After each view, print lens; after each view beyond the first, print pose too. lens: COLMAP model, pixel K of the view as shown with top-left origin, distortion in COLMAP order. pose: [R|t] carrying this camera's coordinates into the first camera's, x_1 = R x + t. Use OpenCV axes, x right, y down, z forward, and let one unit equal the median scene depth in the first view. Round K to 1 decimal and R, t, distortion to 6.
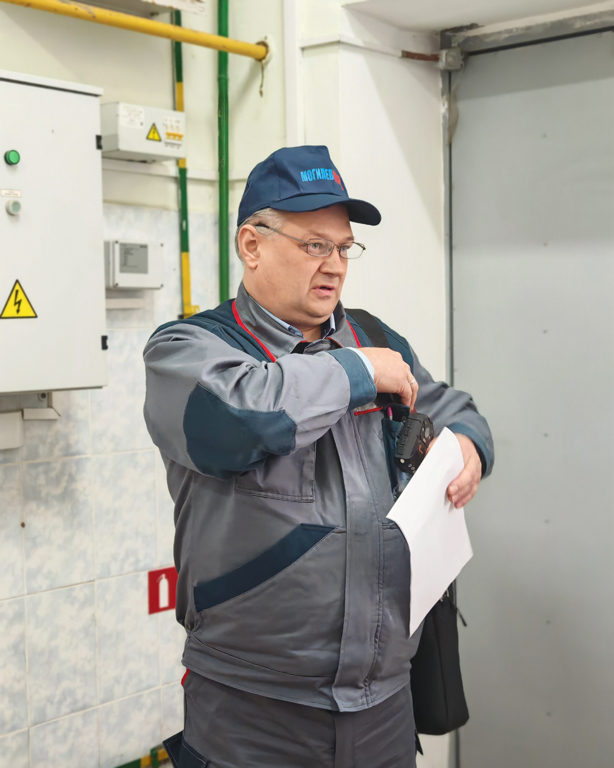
lens RADIAL K [[1299.3, 0, 306.6], [0, 1299.3, 383.3], [0, 0, 1]] dist [0.066405, 0.000000]
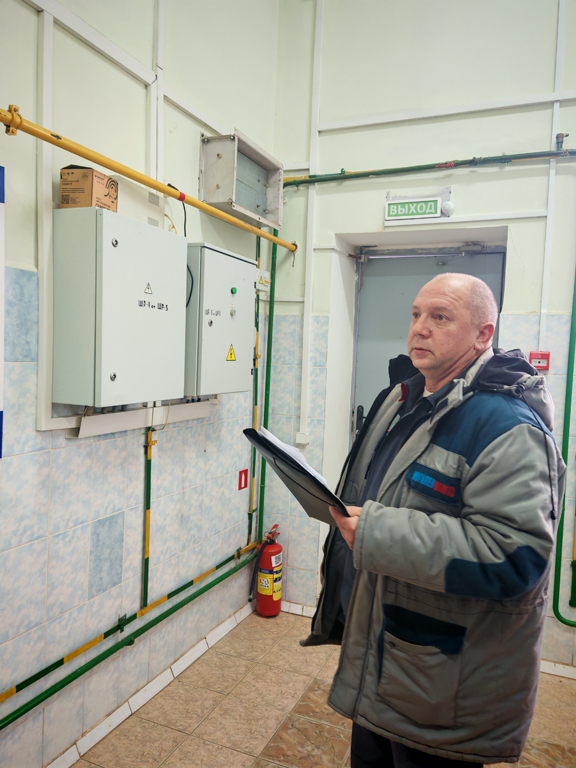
lens RADIAL K [[597.4, 0, 264.1], [0, 597.4, 369.2], [0, 0, 1]] dist [0.033123, 0.002899]
pose [[0.963022, 0.053314, 0.264094, -0.376847], [-0.049991, 0.998563, -0.019293, -0.015629], [-0.264743, 0.005377, 0.964304, -0.015373]]
